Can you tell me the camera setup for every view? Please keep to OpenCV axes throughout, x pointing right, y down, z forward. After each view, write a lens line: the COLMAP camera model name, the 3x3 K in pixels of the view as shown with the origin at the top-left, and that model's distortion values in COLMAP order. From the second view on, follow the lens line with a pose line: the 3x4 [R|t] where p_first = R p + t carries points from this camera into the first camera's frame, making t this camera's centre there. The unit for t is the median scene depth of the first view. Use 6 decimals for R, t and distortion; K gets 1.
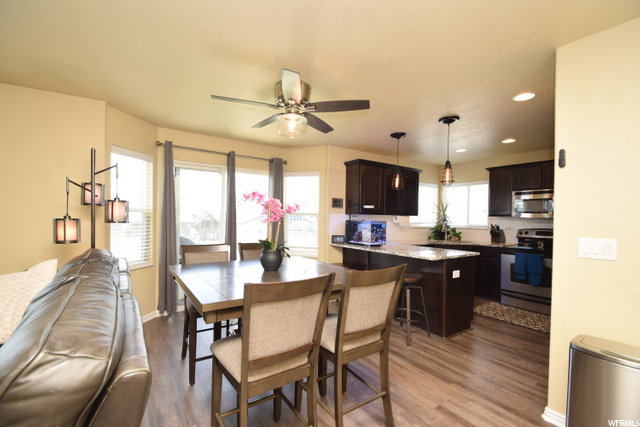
lens RADIAL K [[280.1, 0, 317.3], [0, 280.1, 217.8], [0, 0, 1]] dist [-0.004085, -0.001111]
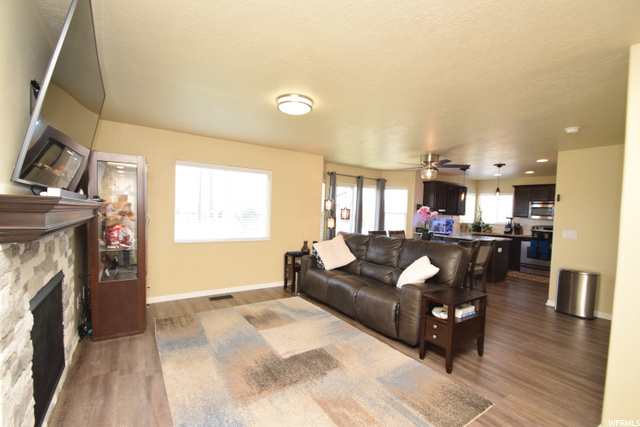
lens RADIAL K [[280.1, 0, 321.1], [0, 280.1, 218.3], [0, 0, 1]] dist [-0.004085, -0.001111]
pose [[0.999860, 0.016625, 0.001797, -0.482567], [-0.016671, 0.999407, 0.030131, -0.029435], [-0.001295, -0.030157, 0.999544, -0.581024]]
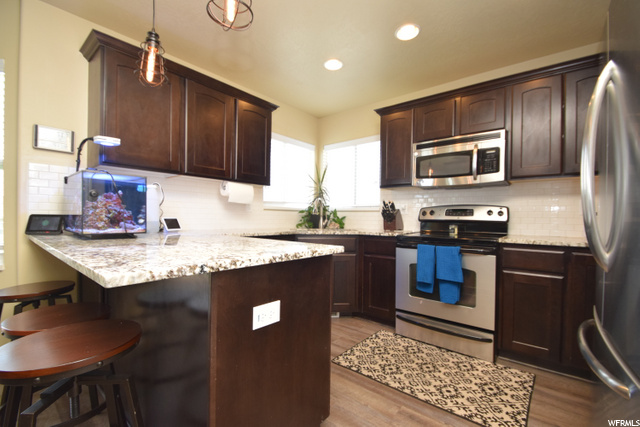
lens RADIAL K [[280.1, 0, 317.3], [0, 280.1, 212.9], [0, 0, 1]] dist [-0.004085, -0.001111]
pose [[0.958602, 0.003619, 0.284726, 0.328333], [-0.001089, 0.999959, -0.009044, 0.061057], [-0.284747, 0.008359, 0.958566, 0.478403]]
